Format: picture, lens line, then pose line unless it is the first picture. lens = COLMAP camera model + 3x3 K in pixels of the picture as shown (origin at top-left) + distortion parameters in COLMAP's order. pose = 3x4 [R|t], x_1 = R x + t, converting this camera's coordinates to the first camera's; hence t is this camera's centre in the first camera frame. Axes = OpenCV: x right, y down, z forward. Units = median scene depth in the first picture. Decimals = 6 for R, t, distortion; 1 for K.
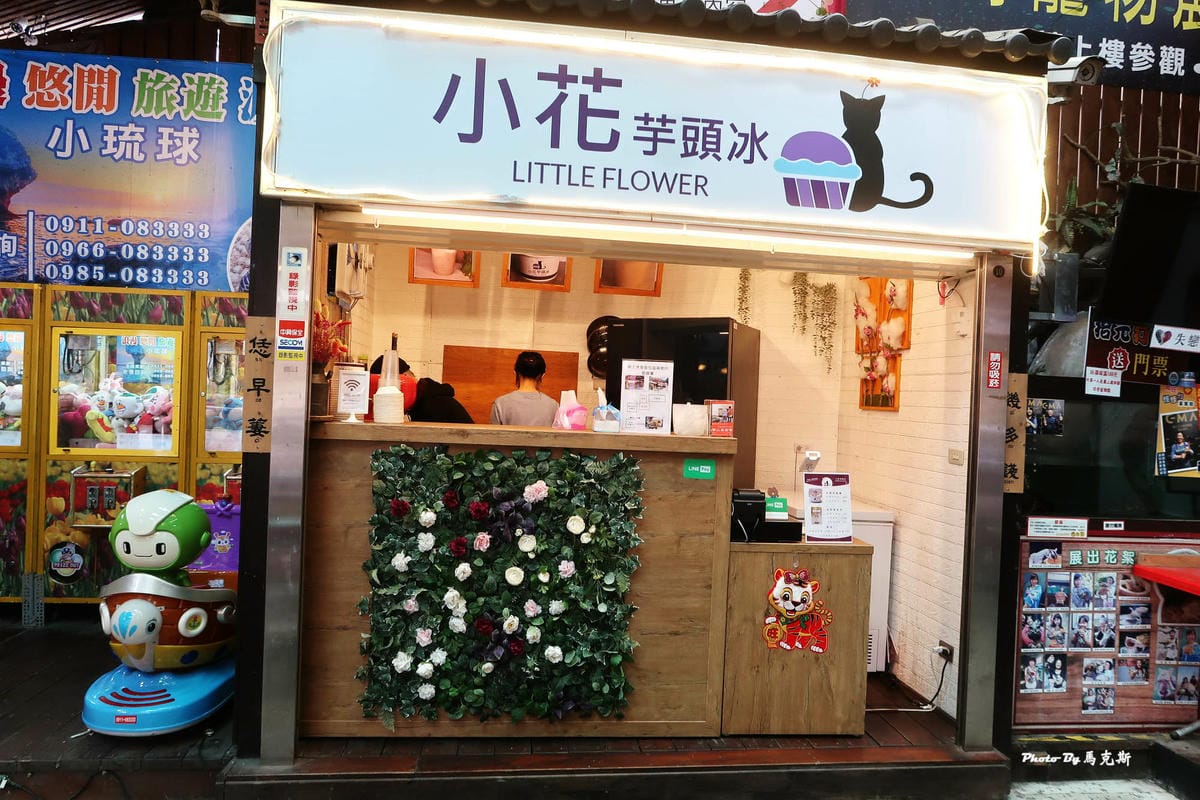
lens RADIAL K [[825.8, 0, 600.0], [0, 825.8, 402.2], [0, 0, 1]] dist [-0.012020, -0.008535]
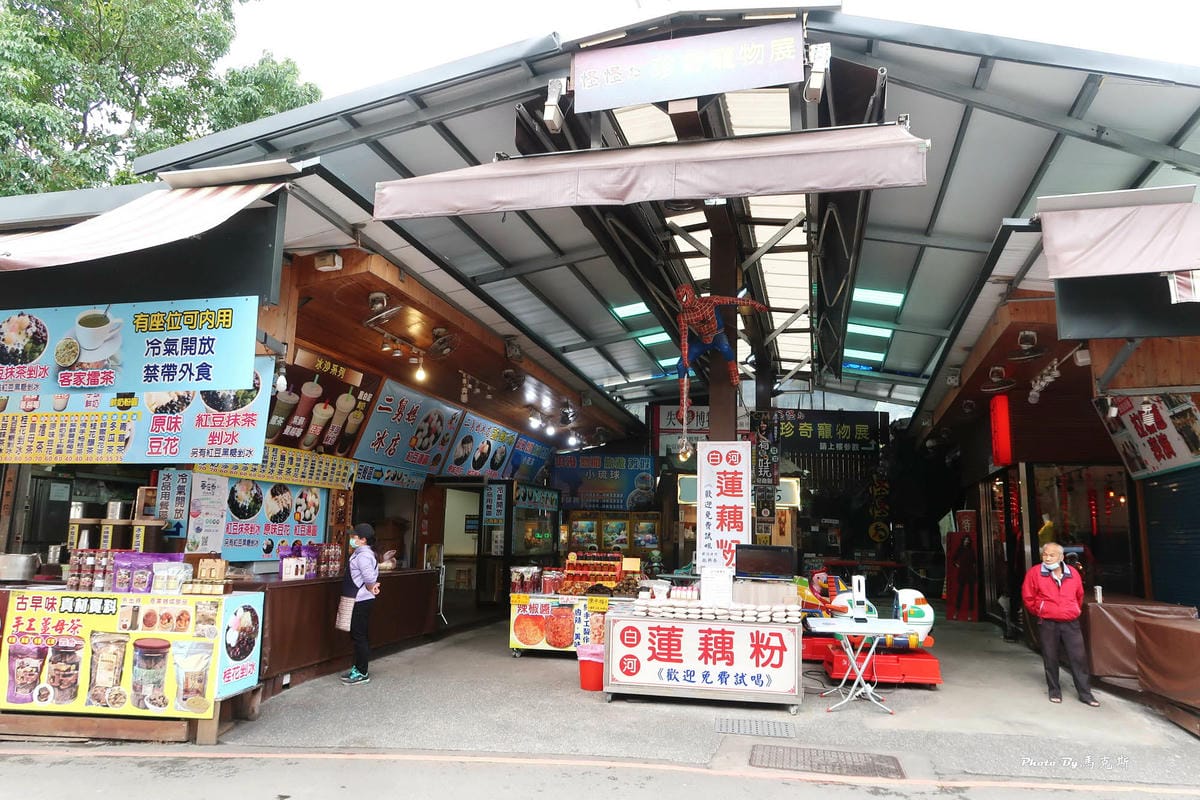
lens RADIAL K [[825.8, 0, 602.5], [0, 825.8, 400.5], [0, 0, 1]] dist [-0.012020, -0.008535]
pose [[0.999718, -0.019285, -0.013882, -0.788796], [0.016512, 0.983932, -0.177777, 0.094827], [0.017088, 0.177497, 0.983973, -4.966890]]
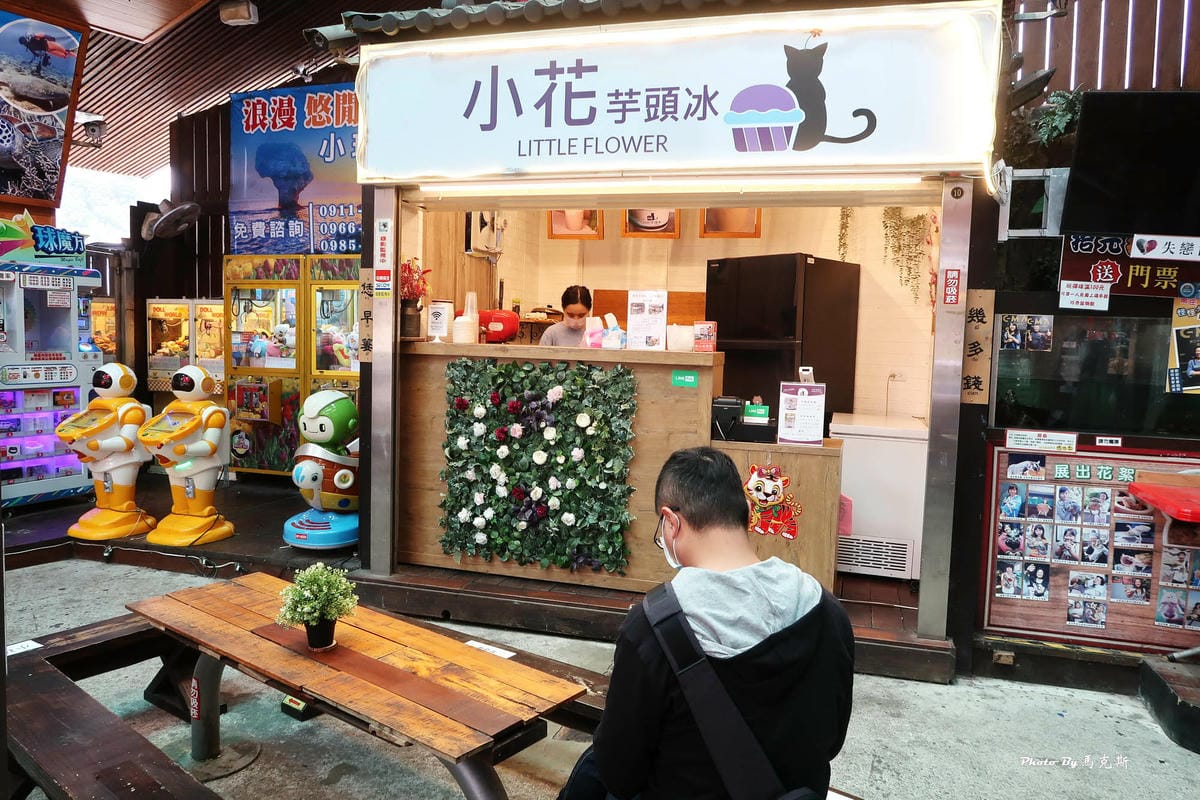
lens RADIAL K [[825.8, 0, 605.6], [0, 825.8, 399.0], [0, 0, 1]] dist [-0.012020, -0.008535]
pose [[0.918539, 0.014737, -0.395054, 0.491394], [0.004651, 0.998833, 0.048075, 0.052123], [0.395302, -0.045996, 0.917399, -0.157650]]
